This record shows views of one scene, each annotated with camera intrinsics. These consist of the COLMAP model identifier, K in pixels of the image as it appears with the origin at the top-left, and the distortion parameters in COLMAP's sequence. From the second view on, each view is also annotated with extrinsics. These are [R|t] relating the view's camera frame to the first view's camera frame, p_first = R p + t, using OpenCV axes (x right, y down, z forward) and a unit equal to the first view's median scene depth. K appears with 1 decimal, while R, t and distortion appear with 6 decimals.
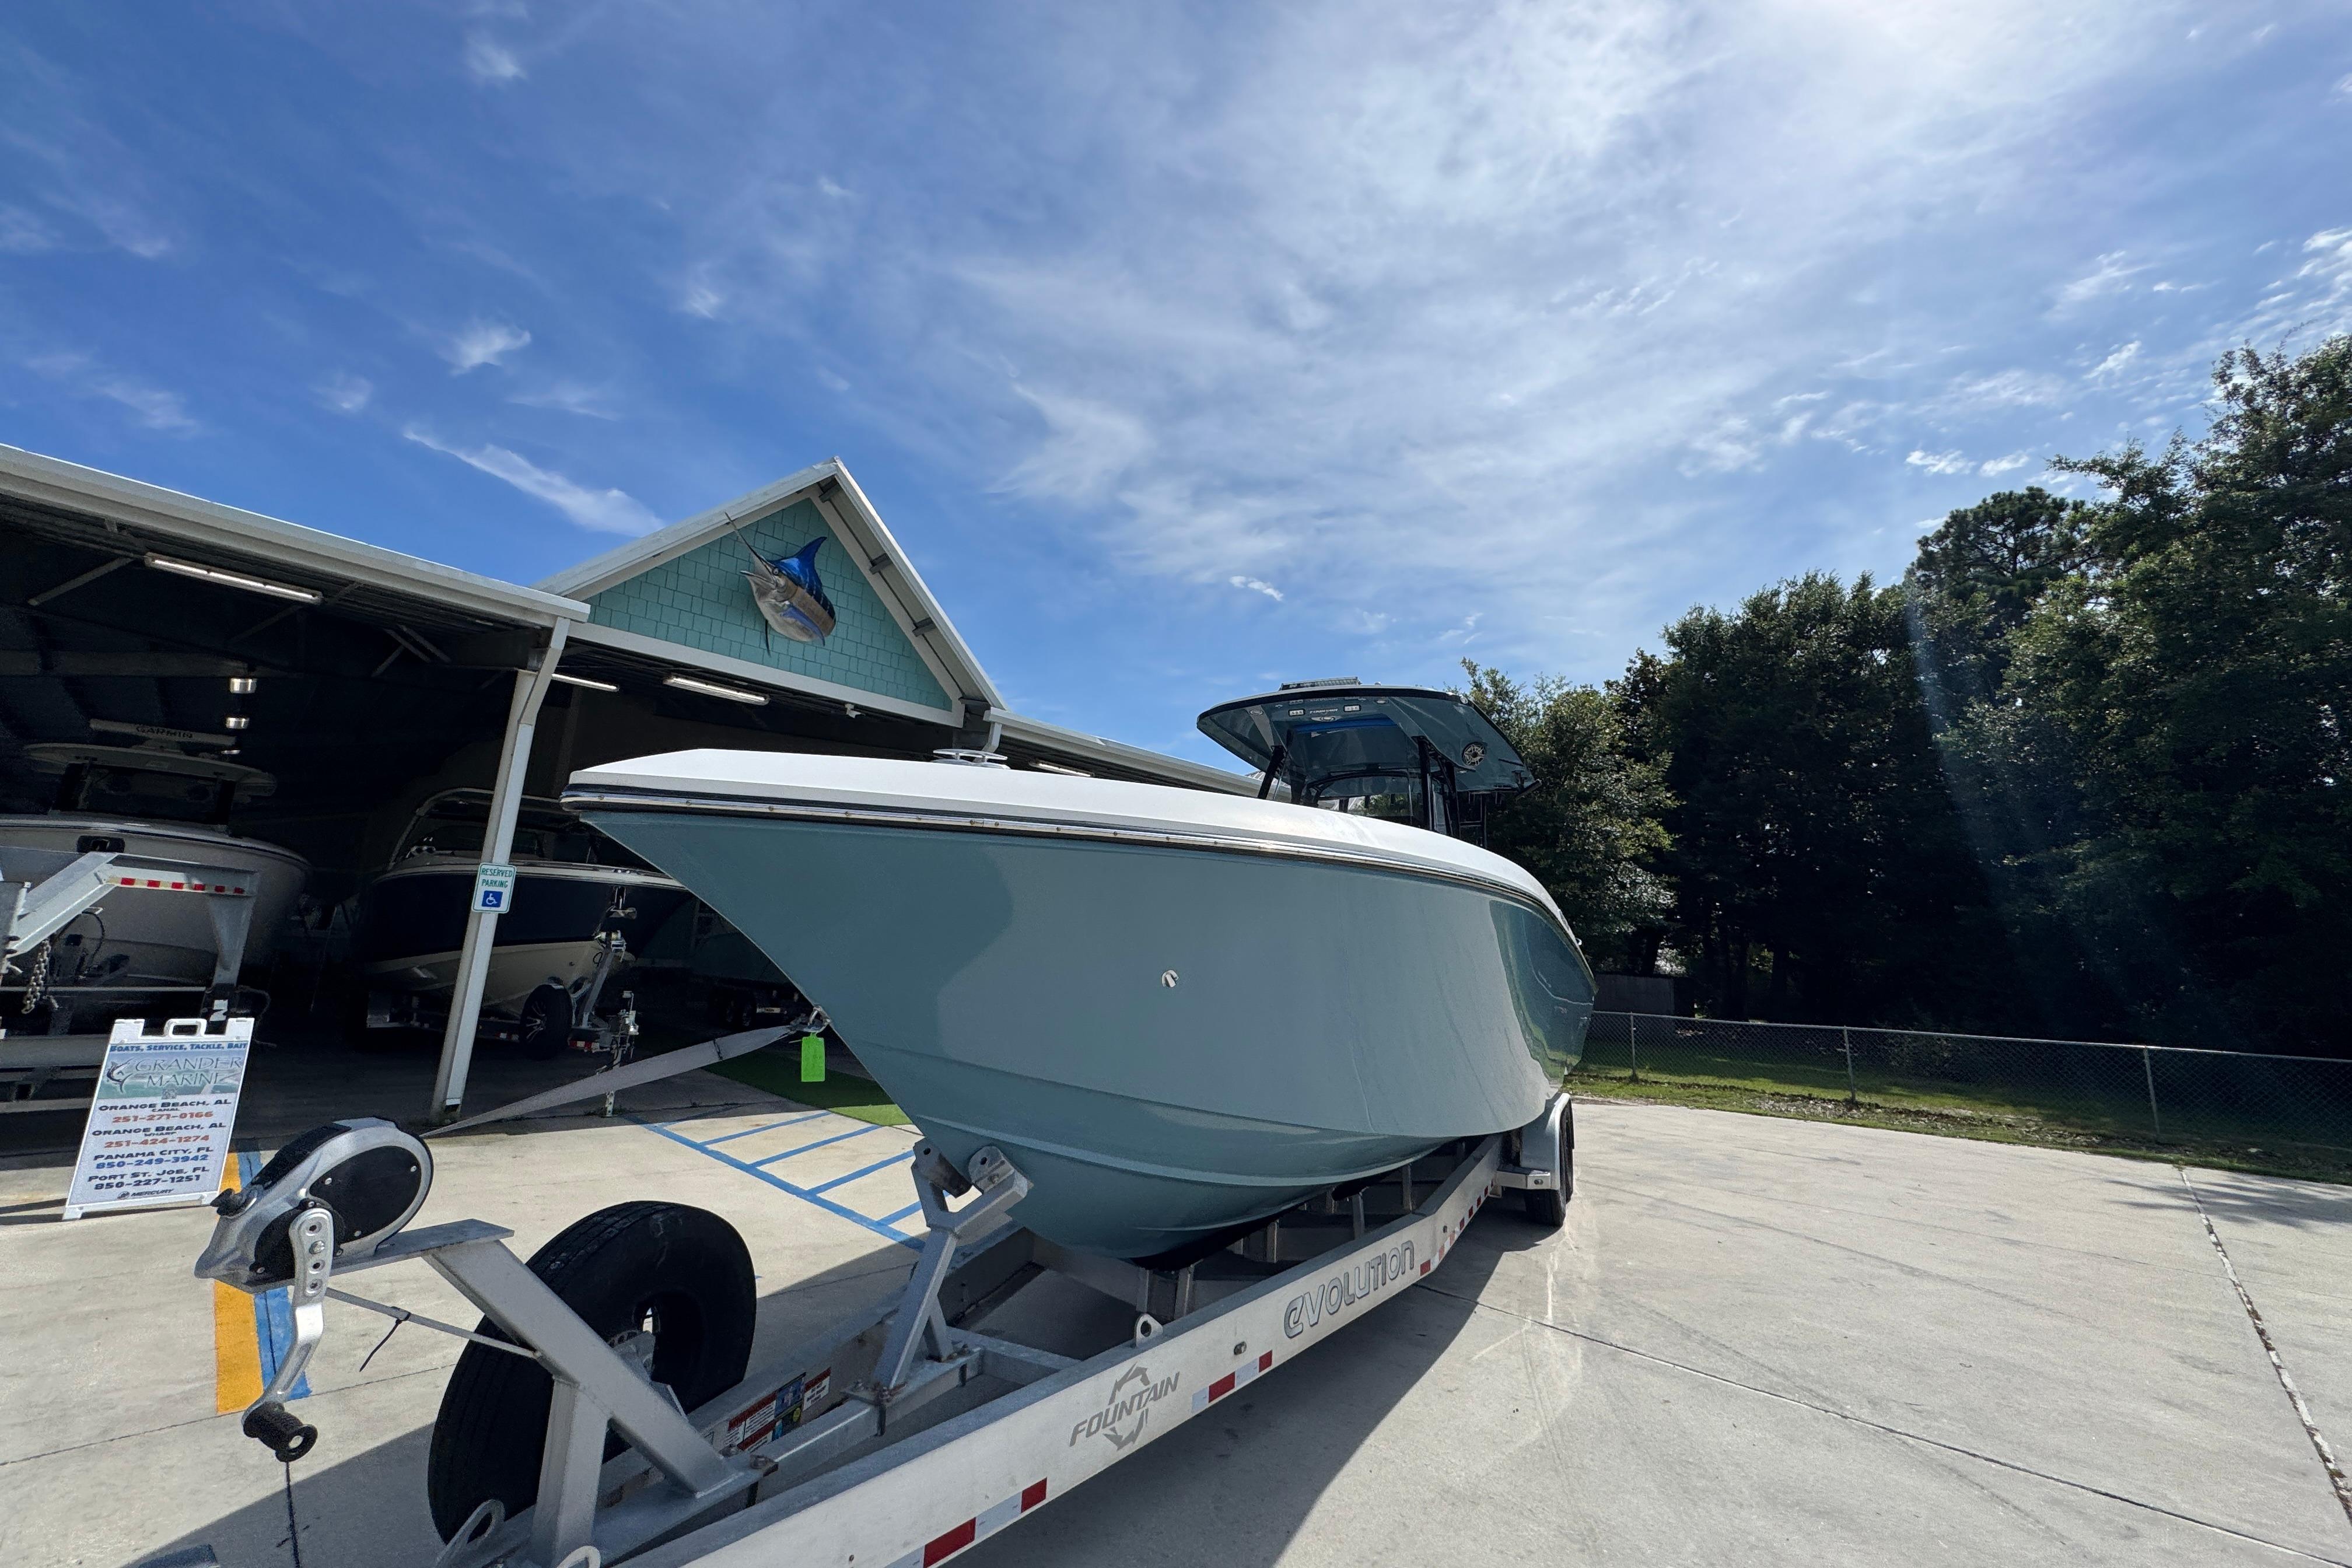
lens RADIAL K [[942.4, 0, 1179.5], [0, 942.4, 789.6], [0, 0, 1]] dist [-0.002630, -0.000114]
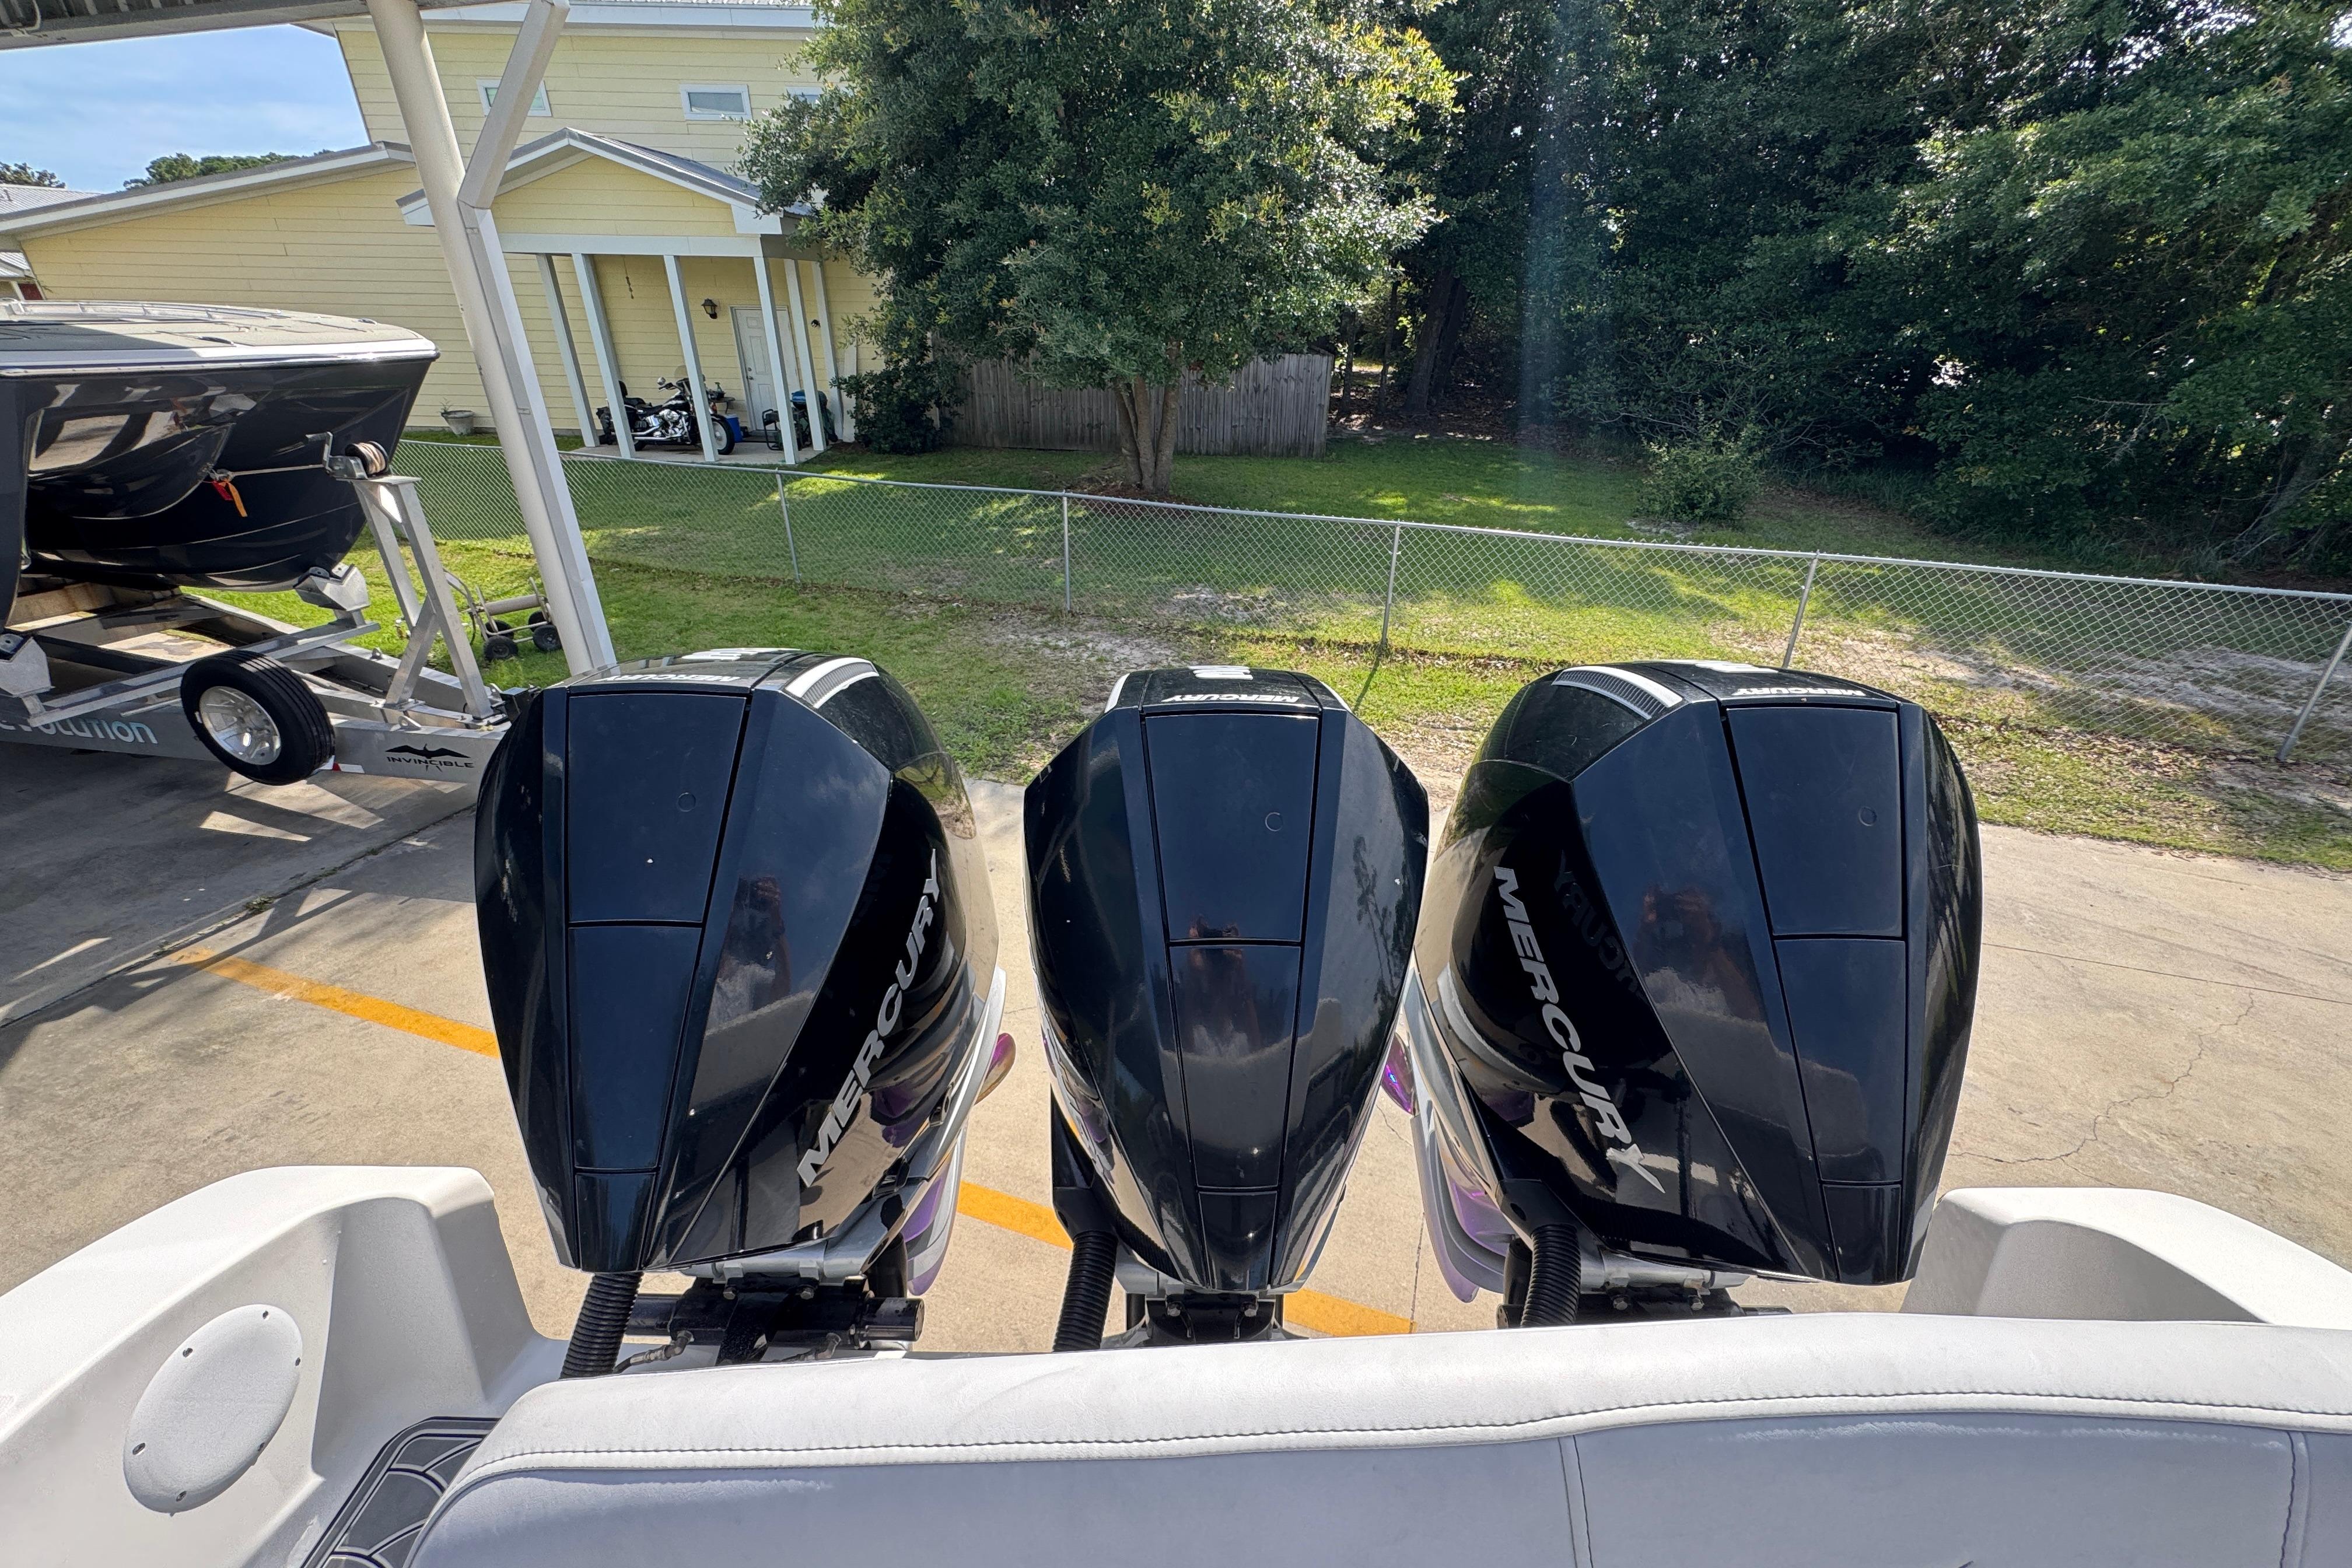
lens RADIAL K [[942.4, 0, 1179.5], [0, 942.4, 789.6], [0, 0, 1]] dist [-0.002630, -0.000114]
pose [[0.902846, -0.230394, 0.363026, 0.089432], [-0.050729, 0.781339, 0.622041, 0.025657], [-0.426961, -0.580024, 0.693741, 0.320990]]
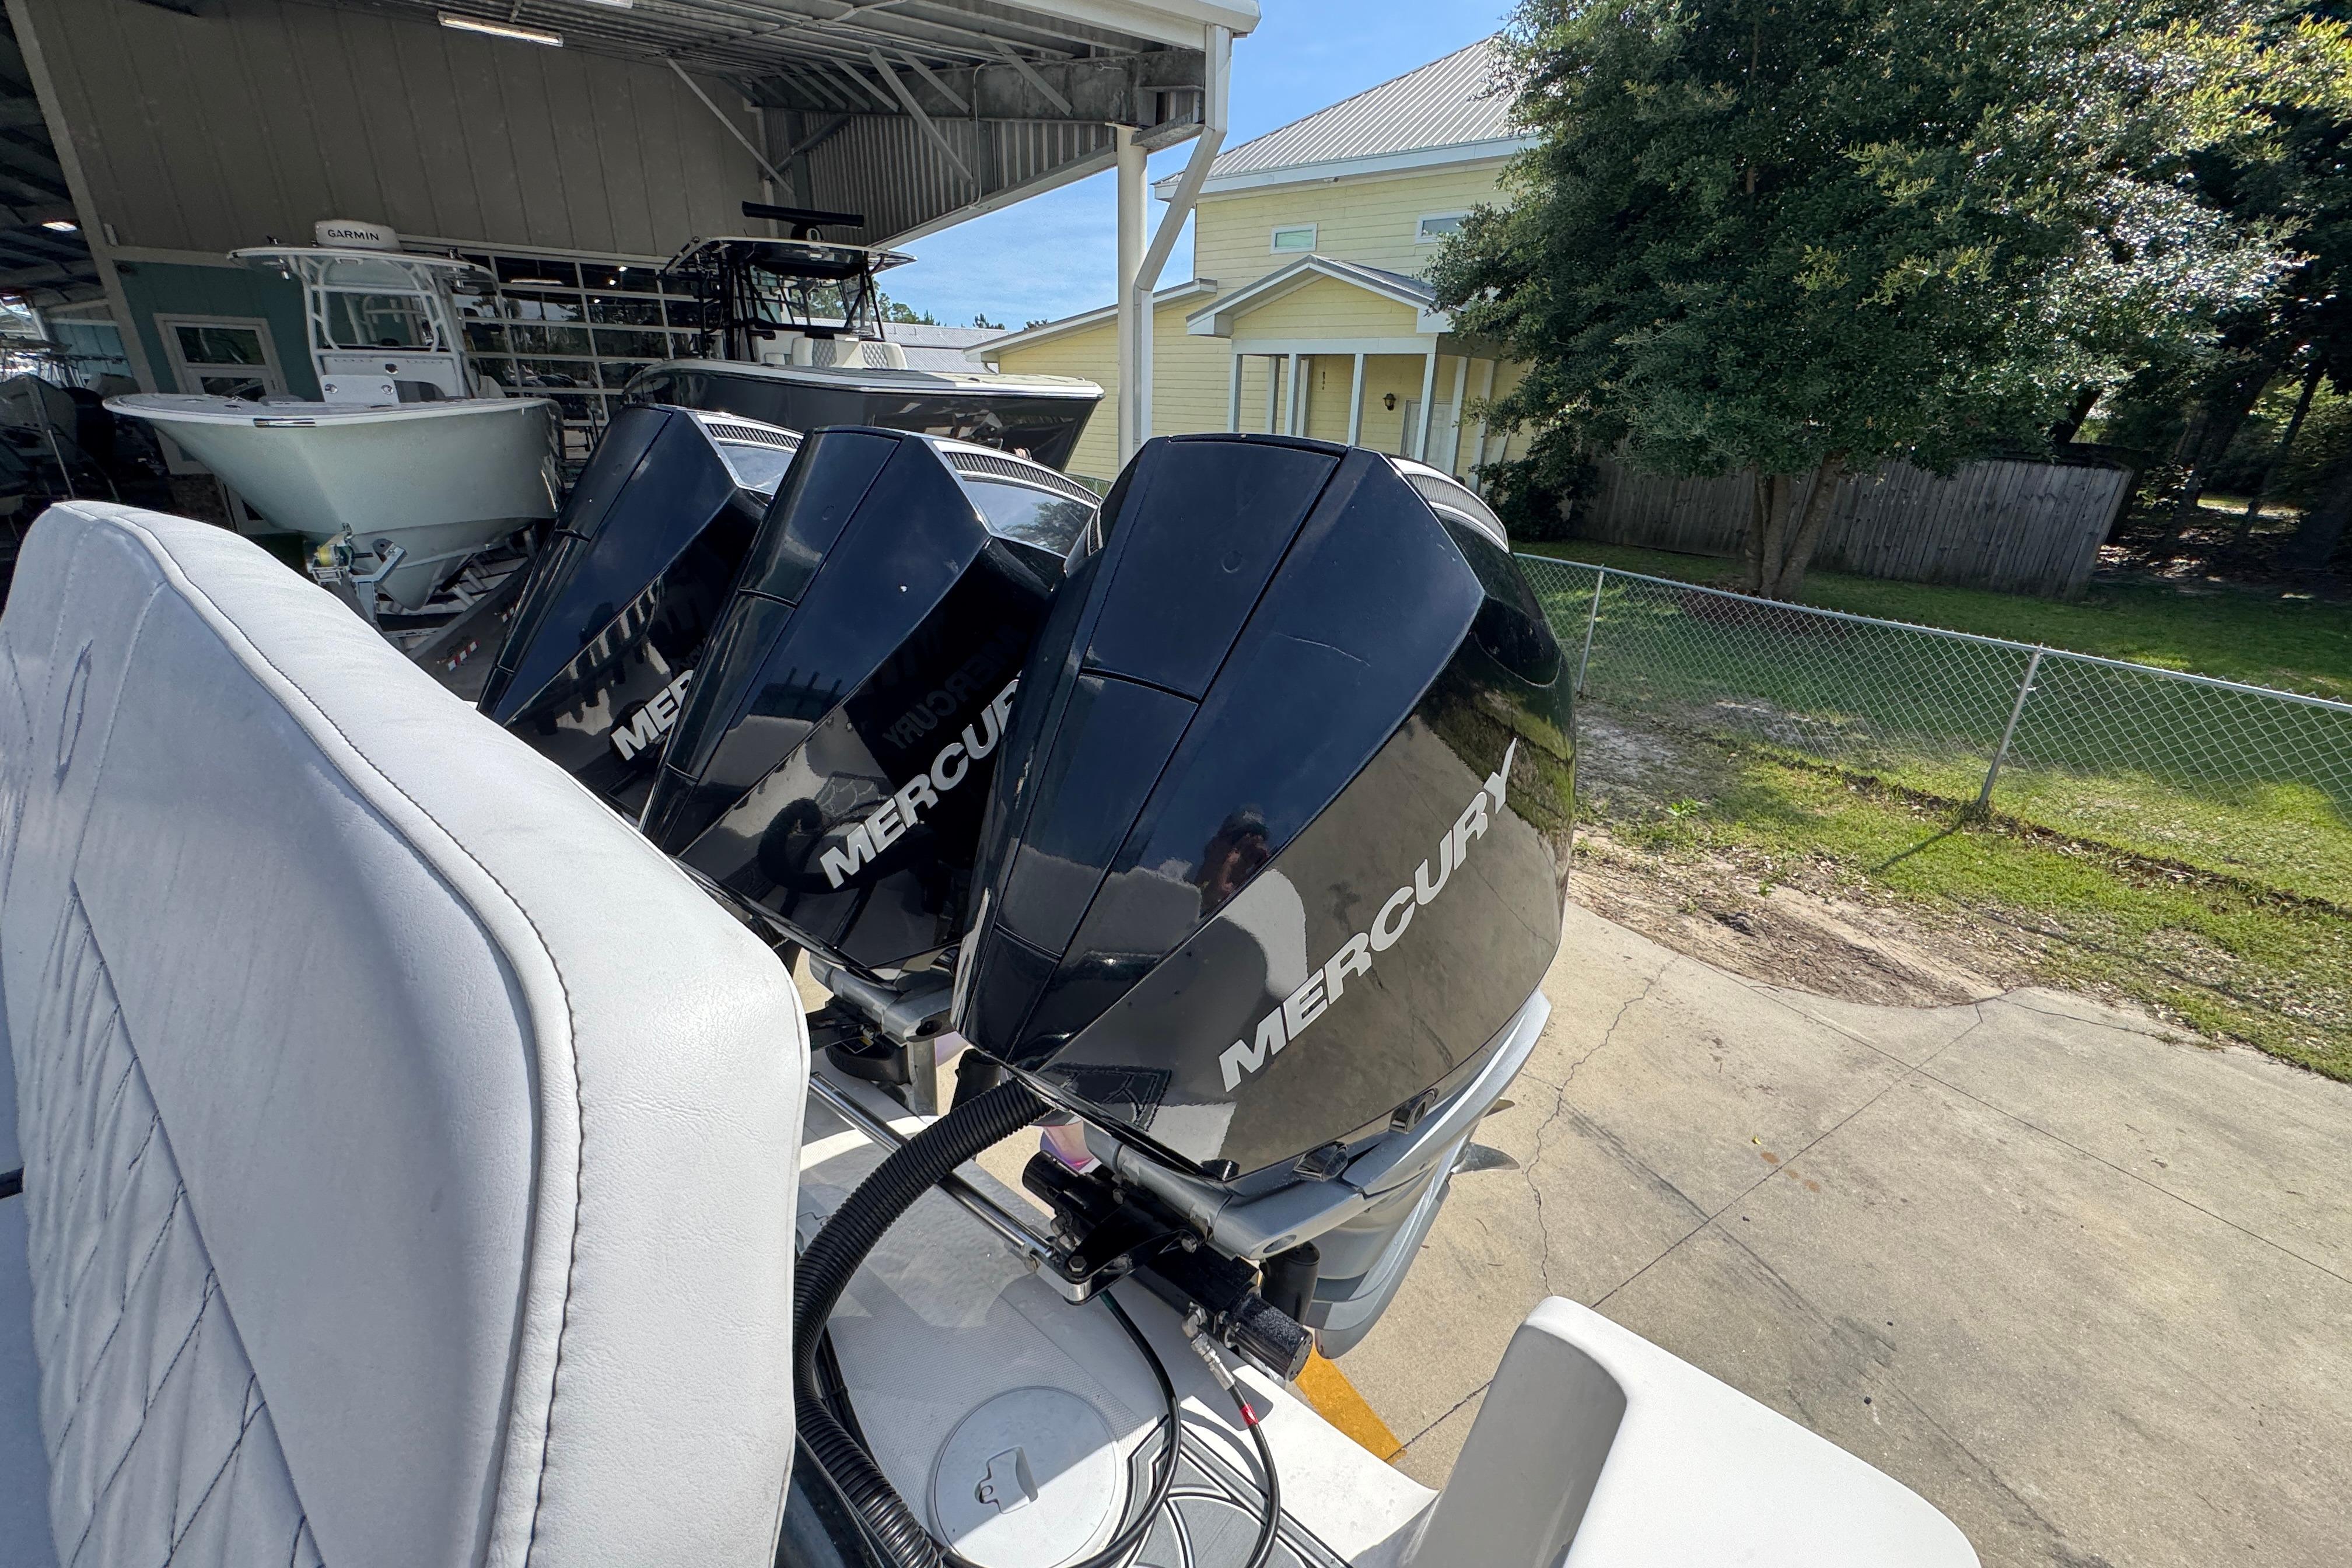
lens RADIAL K [[941.5, 0, 1168.7], [0, 941.5, 786.6], [0, 0, 1]] dist [-0.000841, -0.000040]
pose [[0.967925, 0.074065, -0.240074, 0.128881], [0.066592, 0.845751, 0.529405, 0.036585], [0.242253, -0.528412, 0.813692, 0.305680]]
